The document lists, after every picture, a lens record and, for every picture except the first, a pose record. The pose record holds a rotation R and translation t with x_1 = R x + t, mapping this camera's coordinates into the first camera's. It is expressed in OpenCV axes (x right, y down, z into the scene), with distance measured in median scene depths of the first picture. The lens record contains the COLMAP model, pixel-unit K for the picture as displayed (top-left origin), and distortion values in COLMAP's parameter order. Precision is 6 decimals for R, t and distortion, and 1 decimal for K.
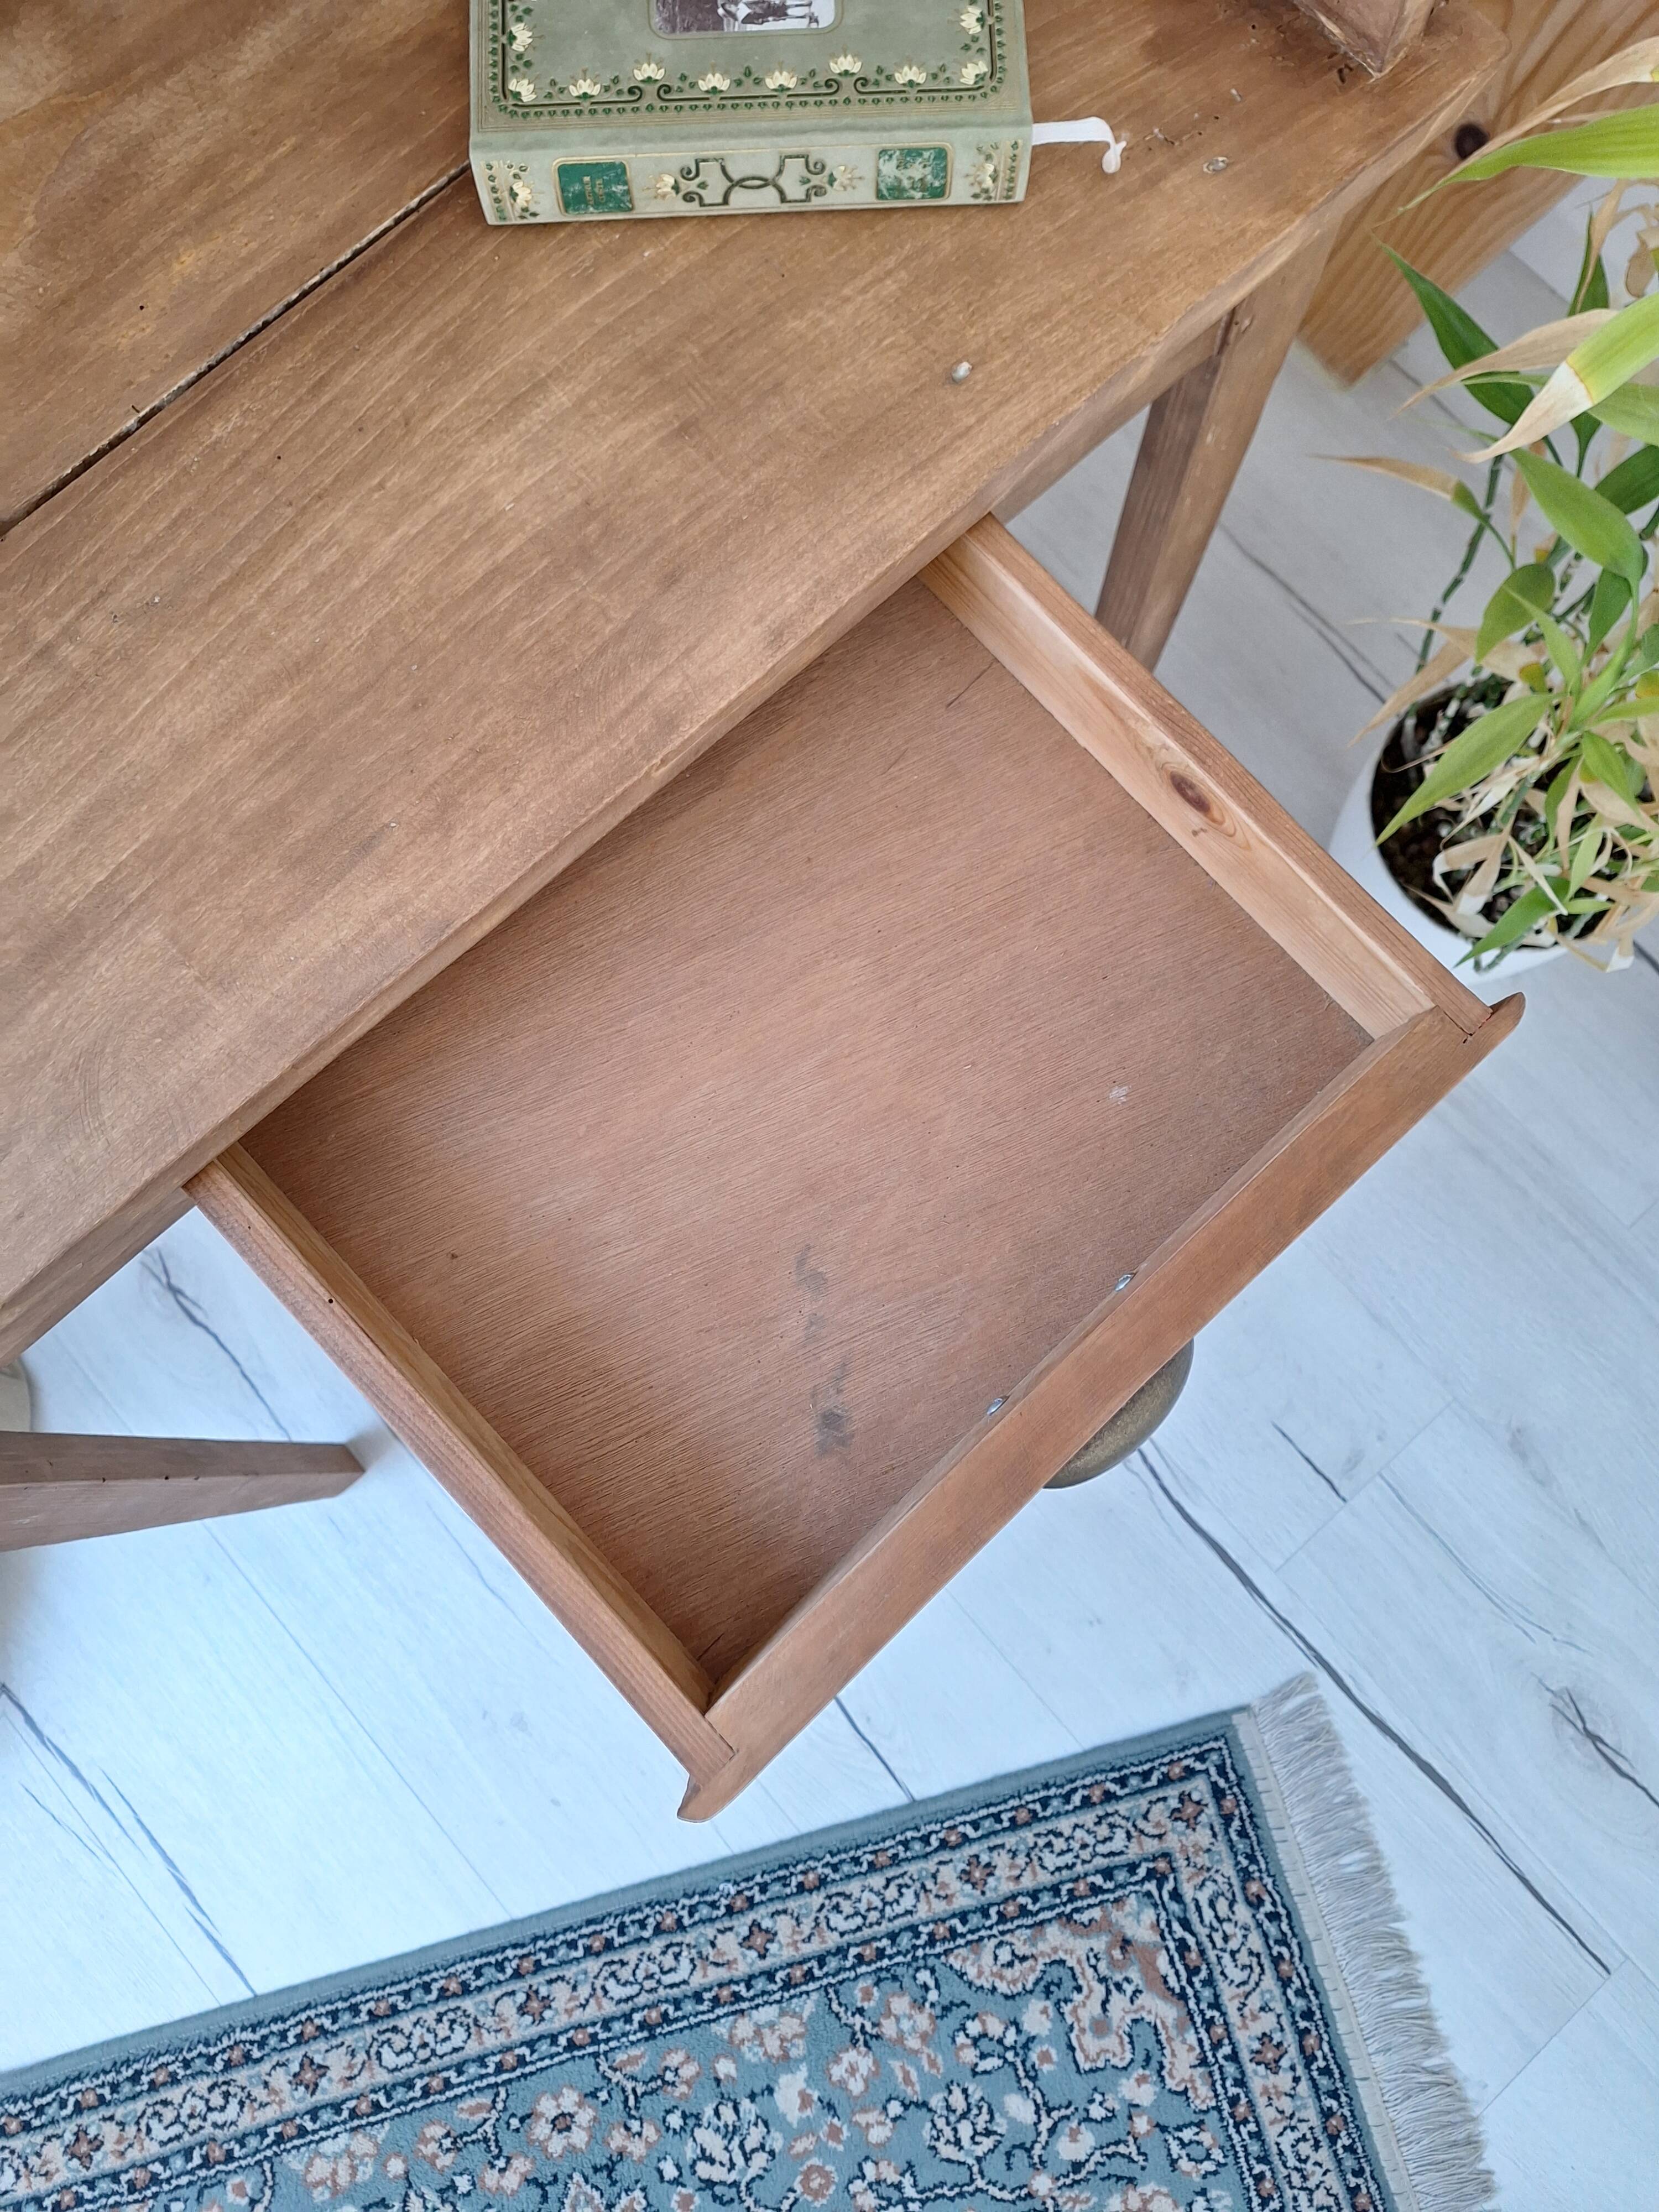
lens RADIAL K [[1566.8, 0, 834.9], [0, 1566.8, 1129.3], [0, 0, 1]] dist [0.032435, -0.036848]
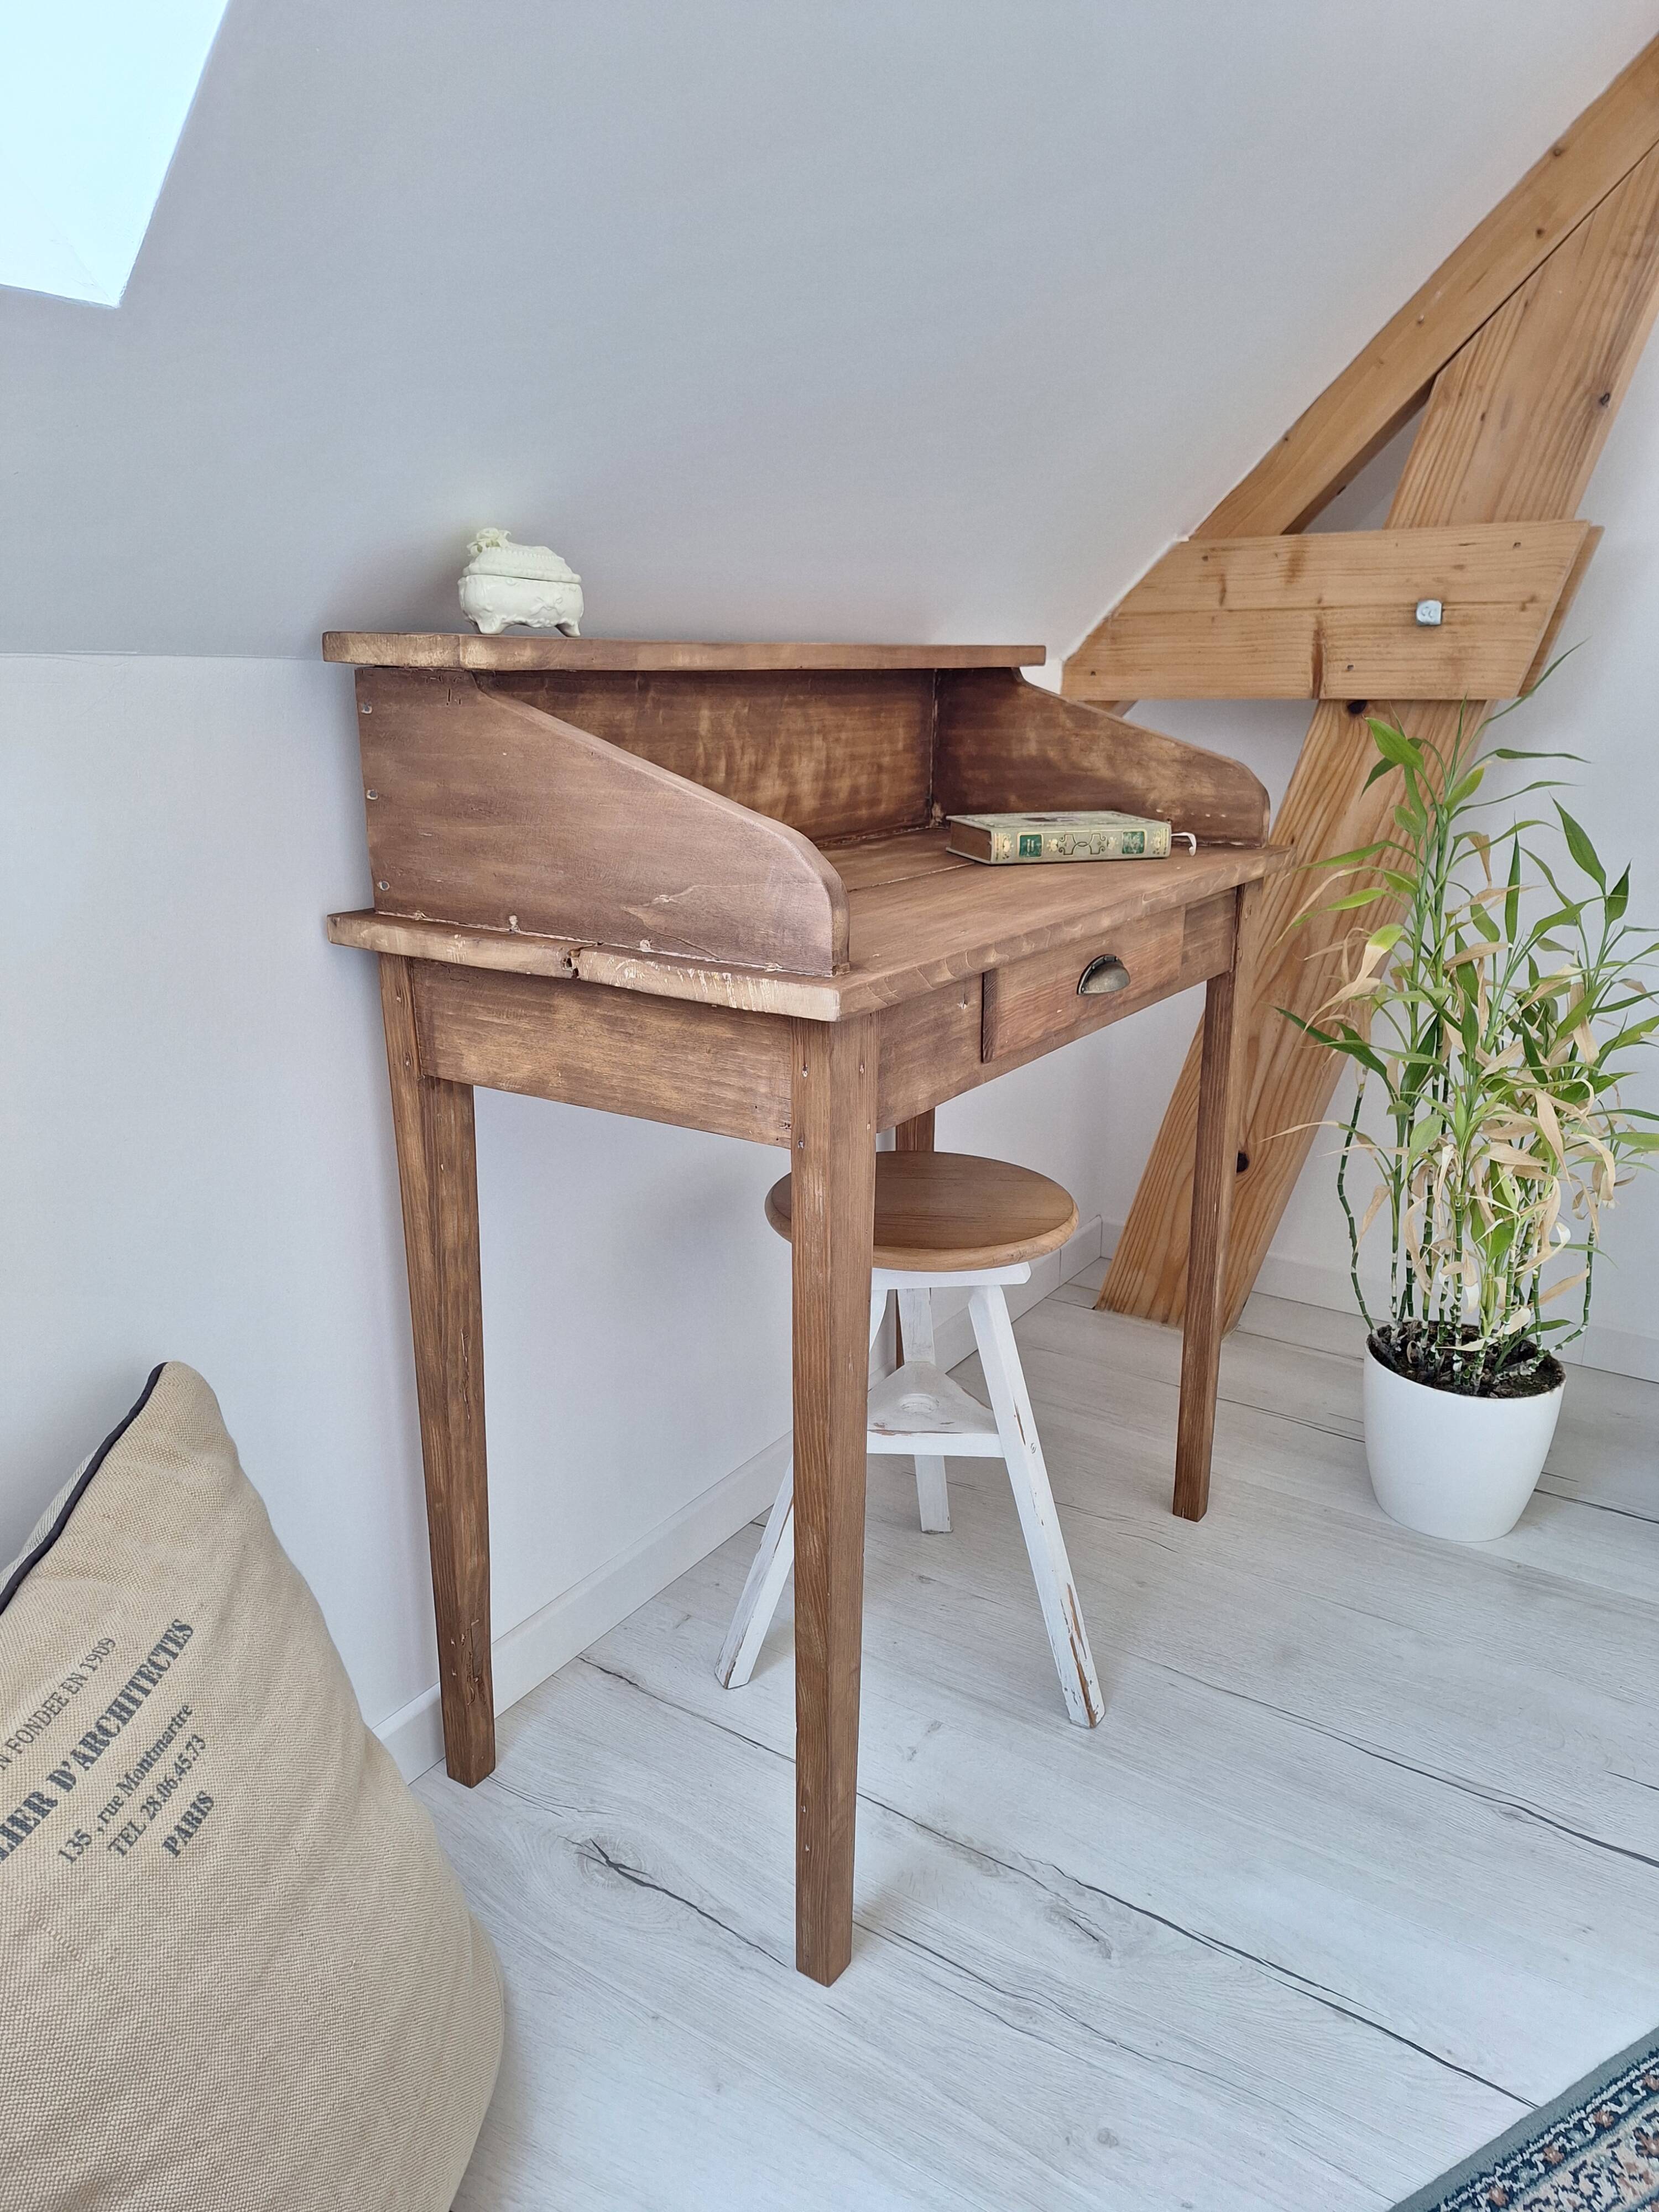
lens RADIAL K [[1538.8, 0, 833.1], [0, 1538.8, 1132.8], [0, 0, 1]] dist [0.081610, -0.073050]
pose [[0.966867, -0.062528, 0.247504, -0.557432], [0.248297, 0.455560, -0.854876, 0.875298], [-0.059299, 0.888006, 0.455992, 0.107445]]
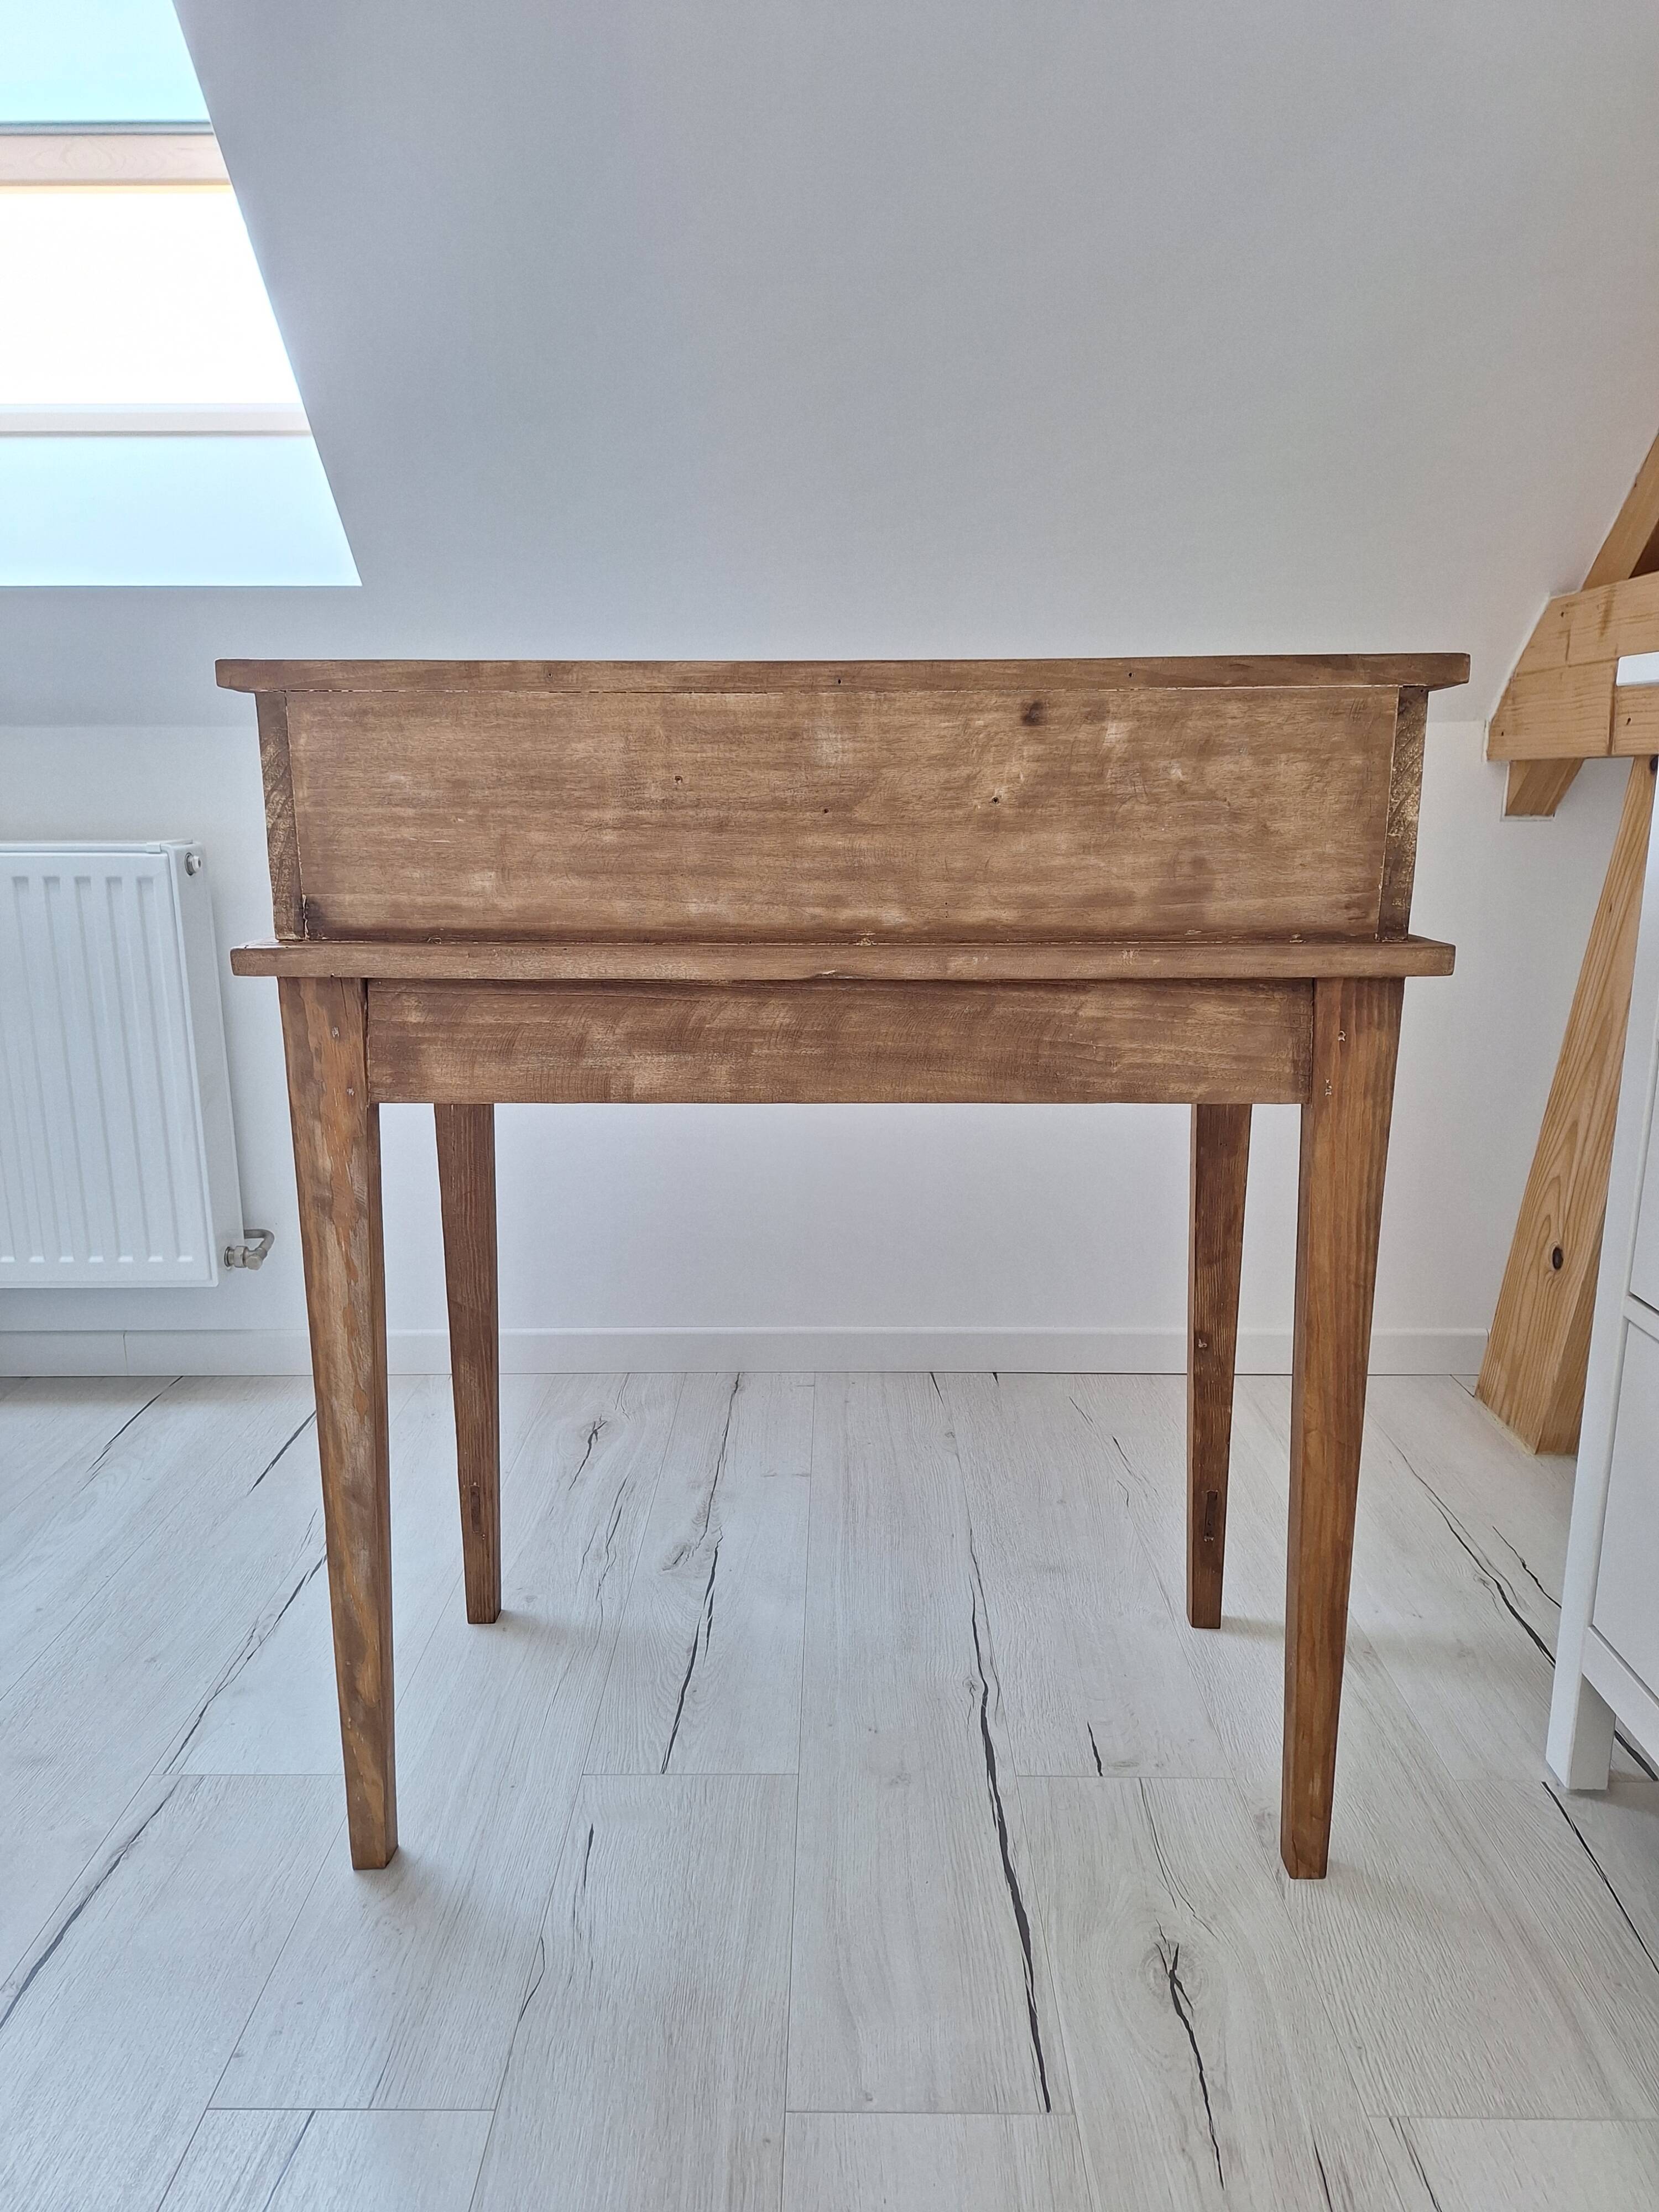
lens RADIAL K [[1550.5, 0, 819.4], [0, 1550.5, 1122.6], [0, 0, 1]] dist [0.085099, -0.080898]
pose [[0.736604, 0.156981, -0.657854, 0.924975], [-0.665289, 0.343177, -0.663039, 1.058873], [0.121676, 0.926060, 0.357223, 0.105830]]
